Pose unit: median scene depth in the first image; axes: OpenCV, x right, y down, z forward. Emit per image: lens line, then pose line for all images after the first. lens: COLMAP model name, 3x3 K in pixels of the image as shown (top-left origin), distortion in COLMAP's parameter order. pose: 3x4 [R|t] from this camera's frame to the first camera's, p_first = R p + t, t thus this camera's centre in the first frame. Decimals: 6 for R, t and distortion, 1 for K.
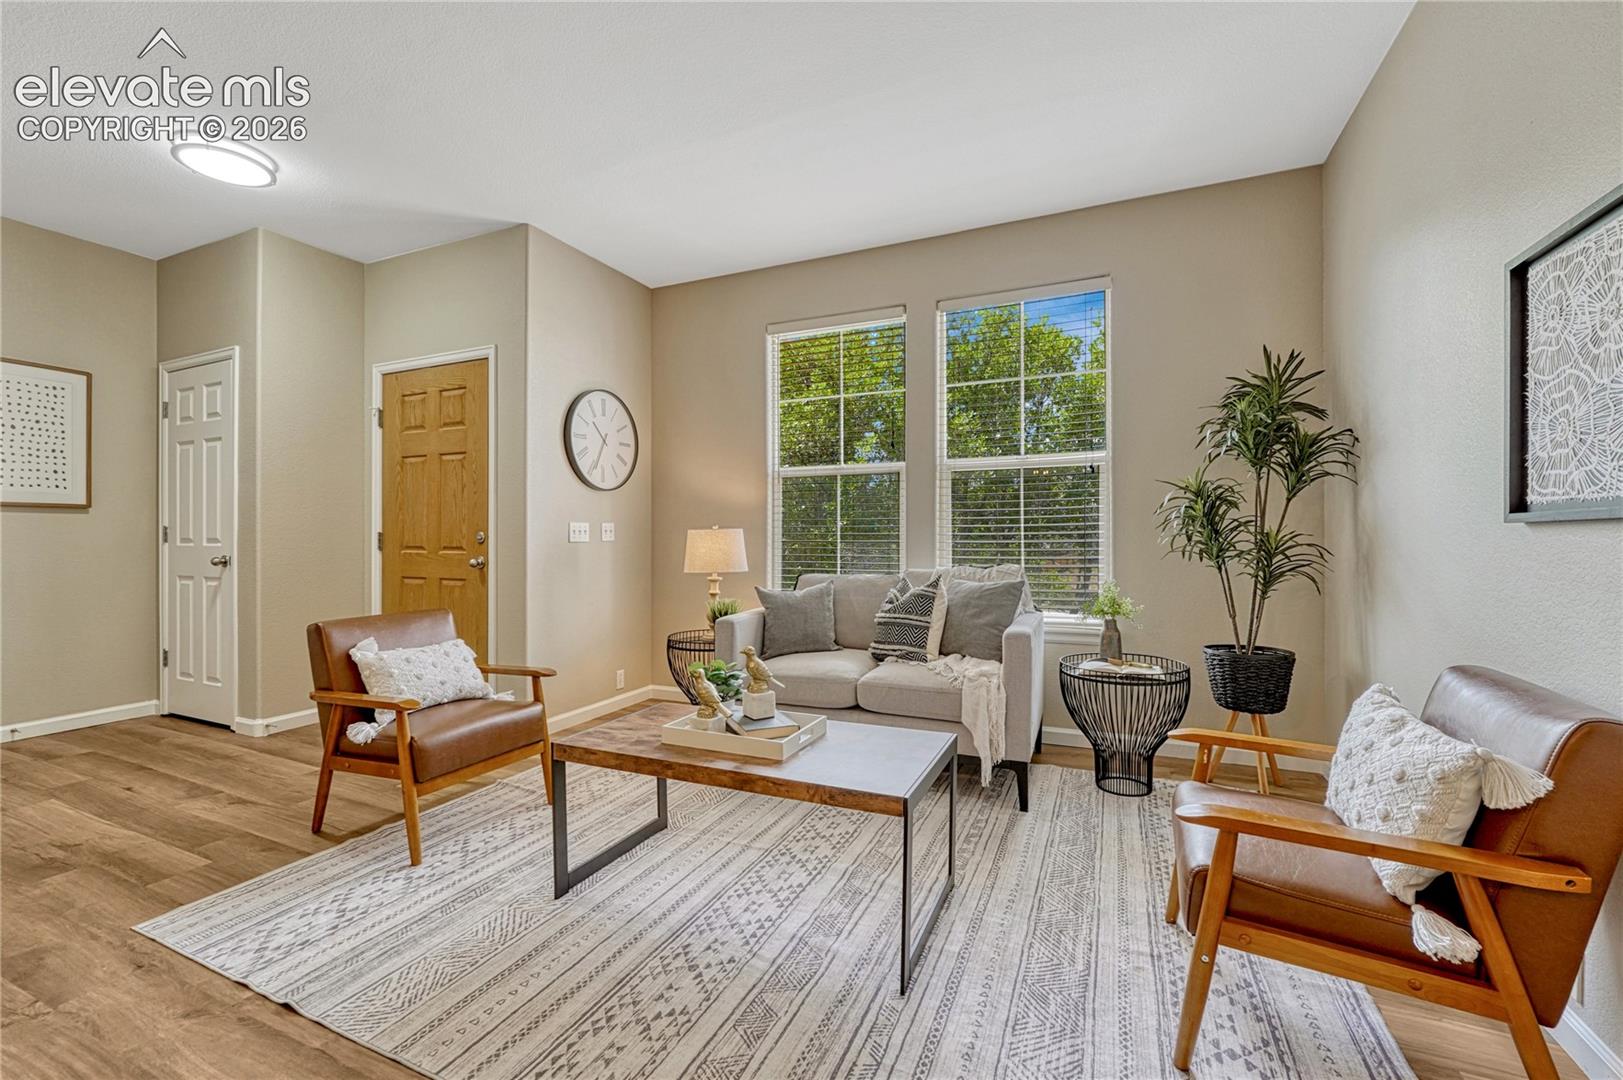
lens RADIAL K [[676.6, 0, 808.5], [0, 676.6, 538.0], [0, 0, 1]] dist [-0.013698, 0.003465]
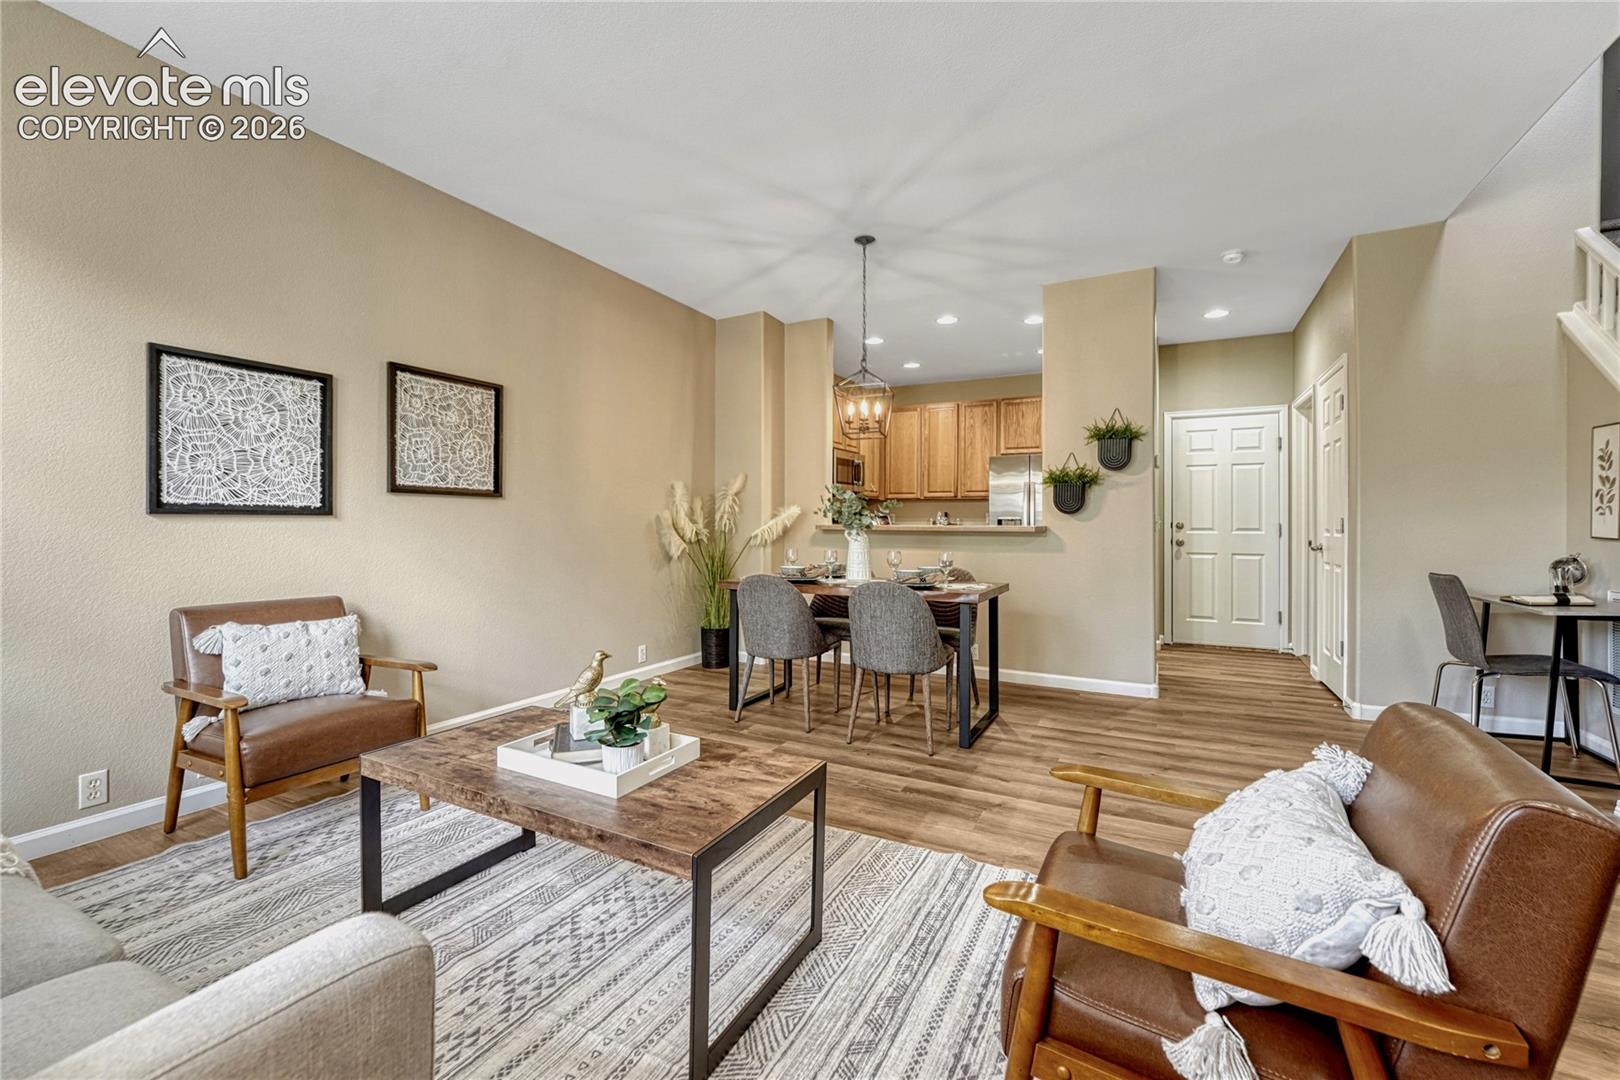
lens RADIAL K [[670.5, 0, 801.9], [0, 670.5, 524.5], [0, 0, 1]] dist [-0.010503, -0.000124]
pose [[-0.998069, -0.000123, 0.062118, -0.231141], [-0.000307, 0.999996, -0.002953, 0.000403], [-0.062118, -0.002967, -0.998064, 1.065839]]
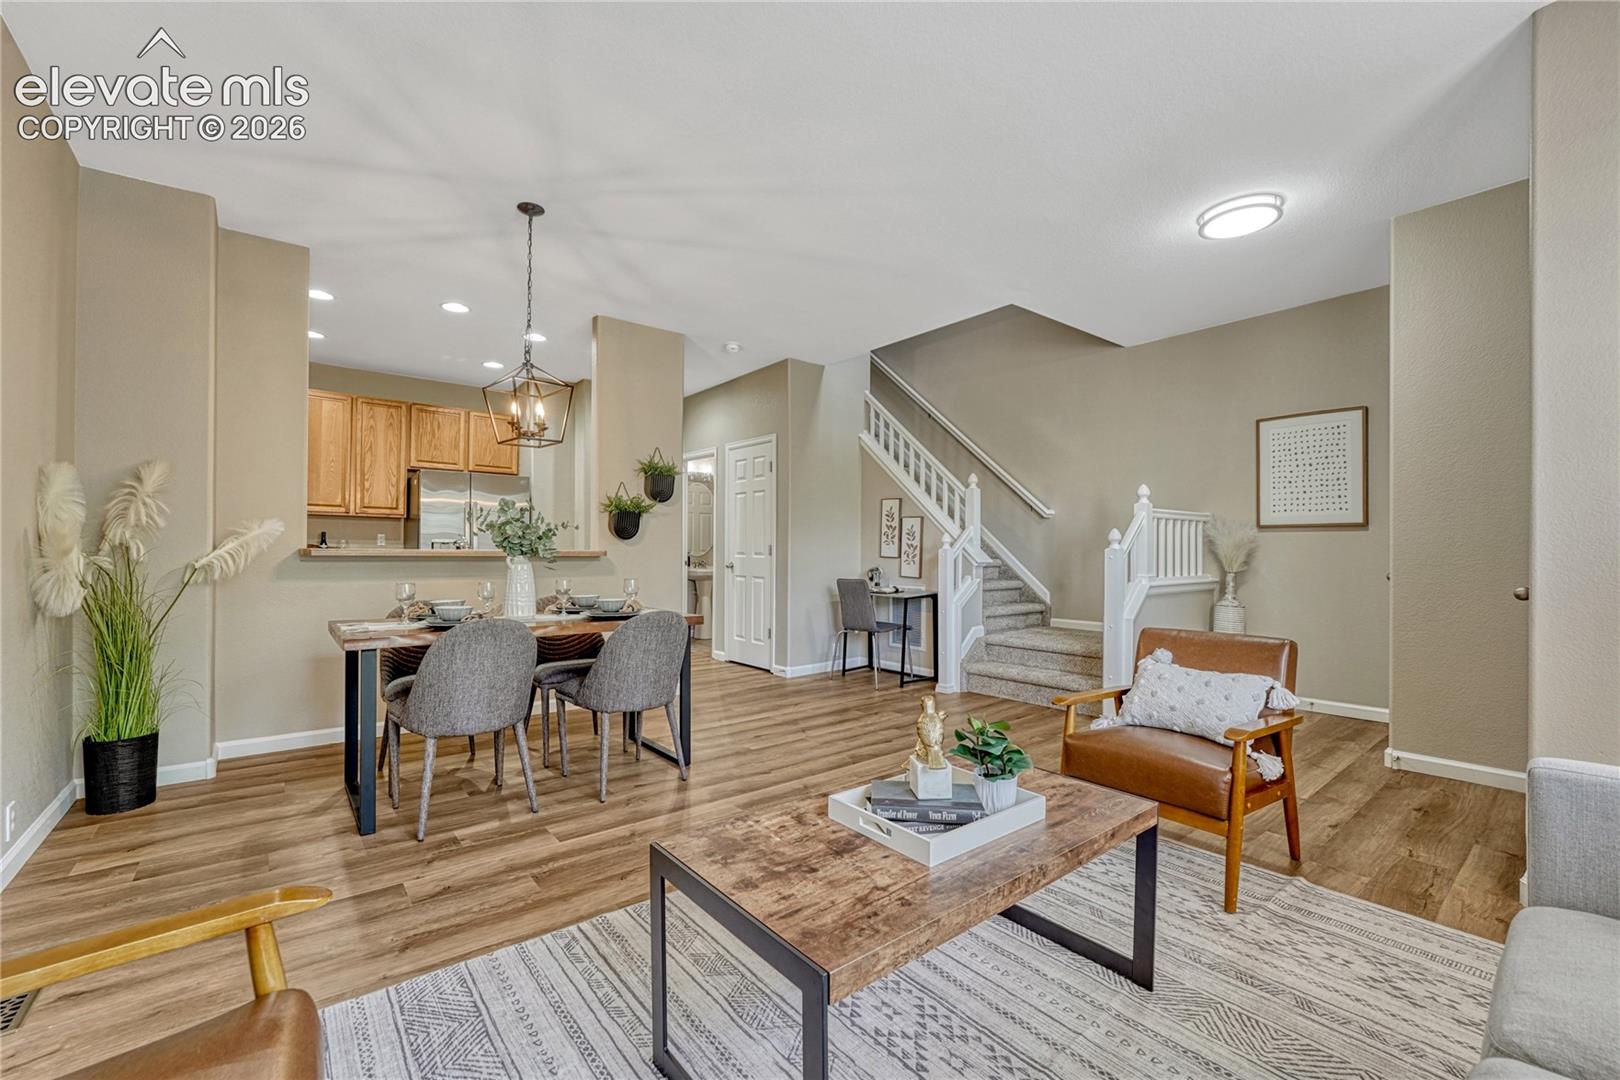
lens RADIAL K [[664.9, 0, 801.4], [0, 664.9, 551.7], [0, 0, 1]] dist [-0.011082, -0.000122]
pose [[-0.457058, 0.002990, -0.889432, 0.373630], [-0.001504, 0.999990, 0.004134, -0.004104], [0.889436, 0.003227, -0.457049, 0.705837]]
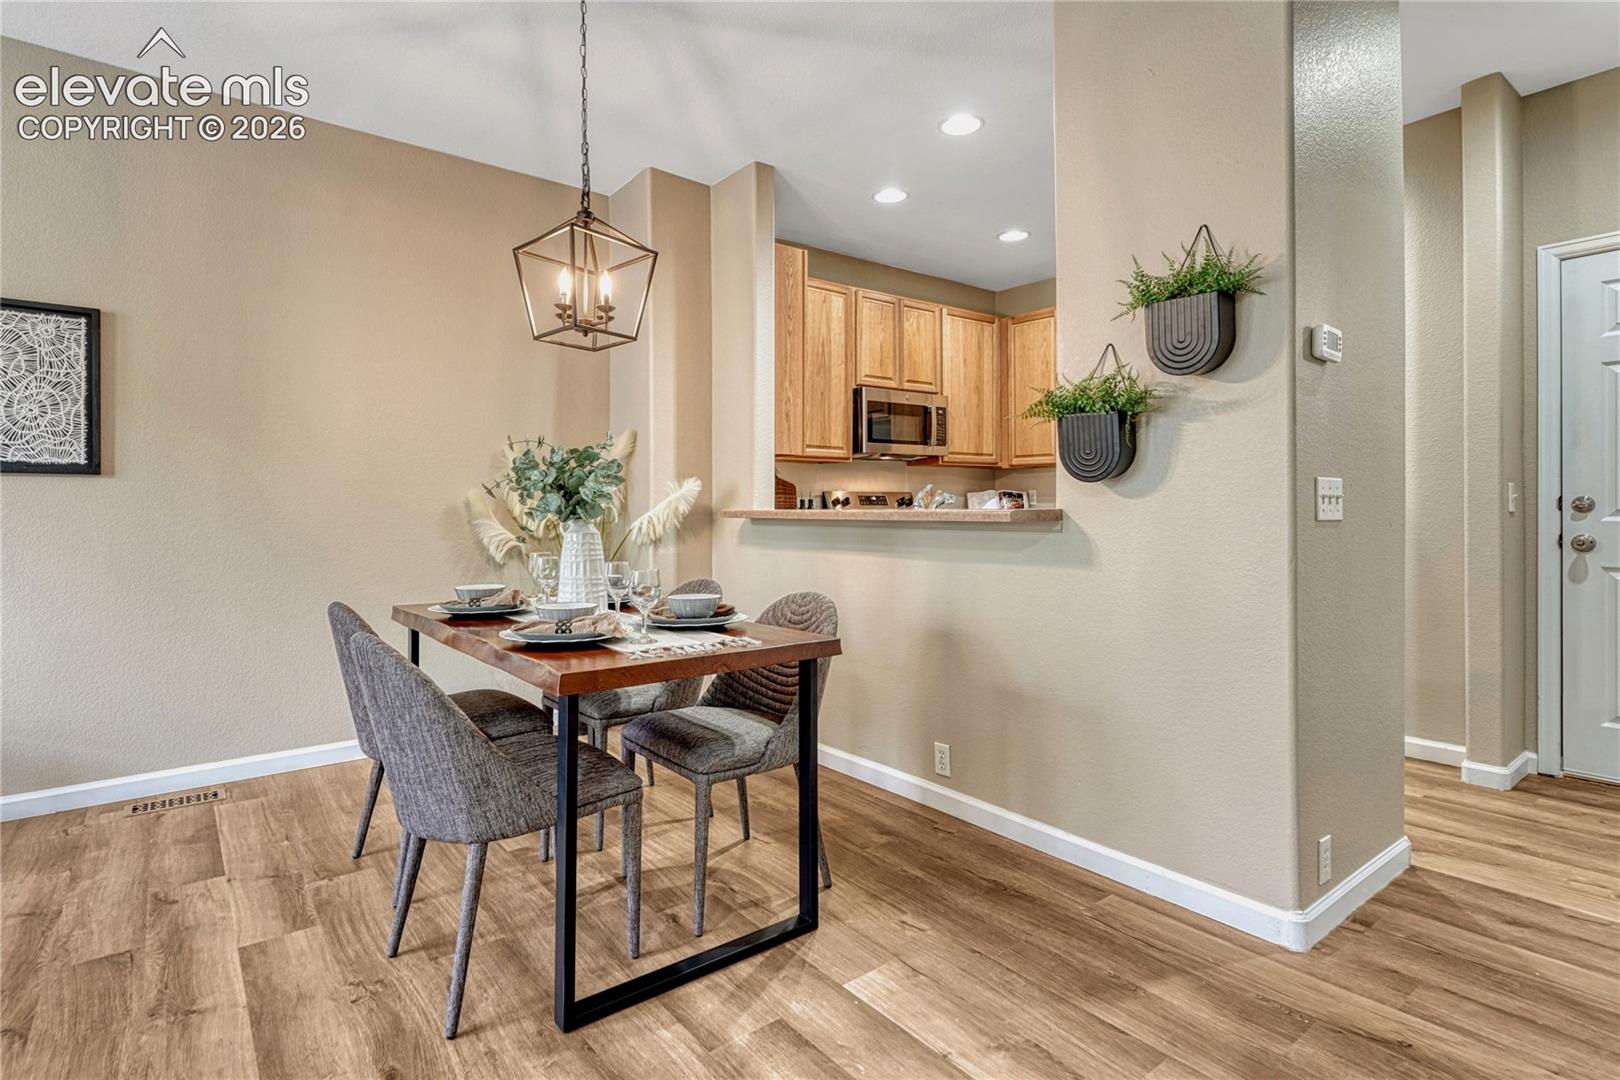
lens RADIAL K [[805.8, 0, 800.7], [0, 805.8, 512.8], [0, 0, 1]] dist [0.018687, -0.000931]
pose [[-0.887093, 0.005969, 0.461553, -0.749955], [0.006684, 0.999978, -0.000086, 0.001286], [-0.461543, 0.003008, -0.887113, 0.487681]]
